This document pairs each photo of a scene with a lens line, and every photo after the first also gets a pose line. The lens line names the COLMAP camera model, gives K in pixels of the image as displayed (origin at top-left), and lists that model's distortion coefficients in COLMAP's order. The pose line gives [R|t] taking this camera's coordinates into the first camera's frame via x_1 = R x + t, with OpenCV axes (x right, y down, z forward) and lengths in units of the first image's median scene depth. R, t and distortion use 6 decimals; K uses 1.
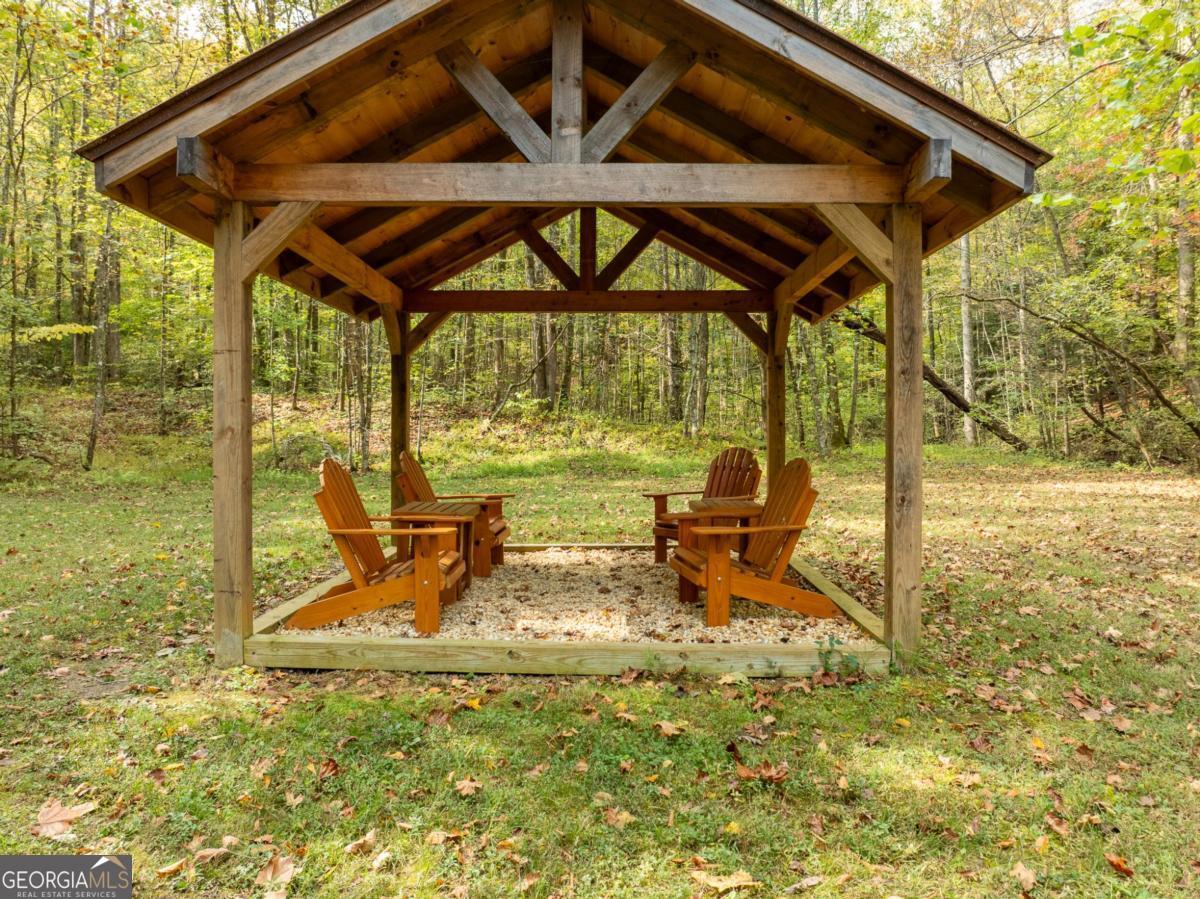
lens RADIAL K [[870.6, 0, 600.0], [0, 870.6, 449.5], [0, 0, 1]] dist [-0.056001, 0.024516]
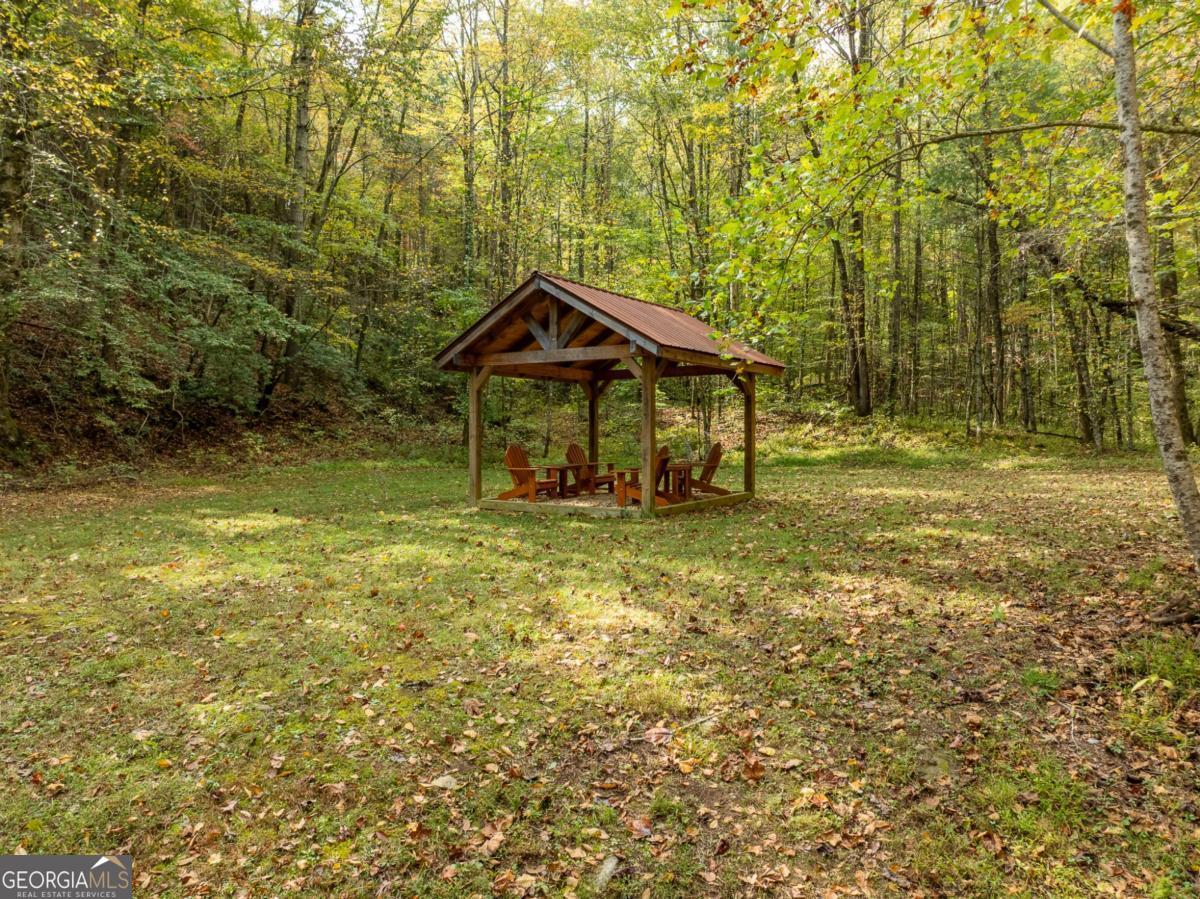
lens RADIAL K [[870.6, 0, 600.0], [0, 870.6, 449.5], [0, 0, 1]] dist [-0.056001, 0.024516]
pose [[0.839275, -0.000814, -0.543707, 0.328909], [-0.000287, 0.999998, -0.001940, 0.007410], [0.543707, 0.001785, 0.839273, -0.283089]]
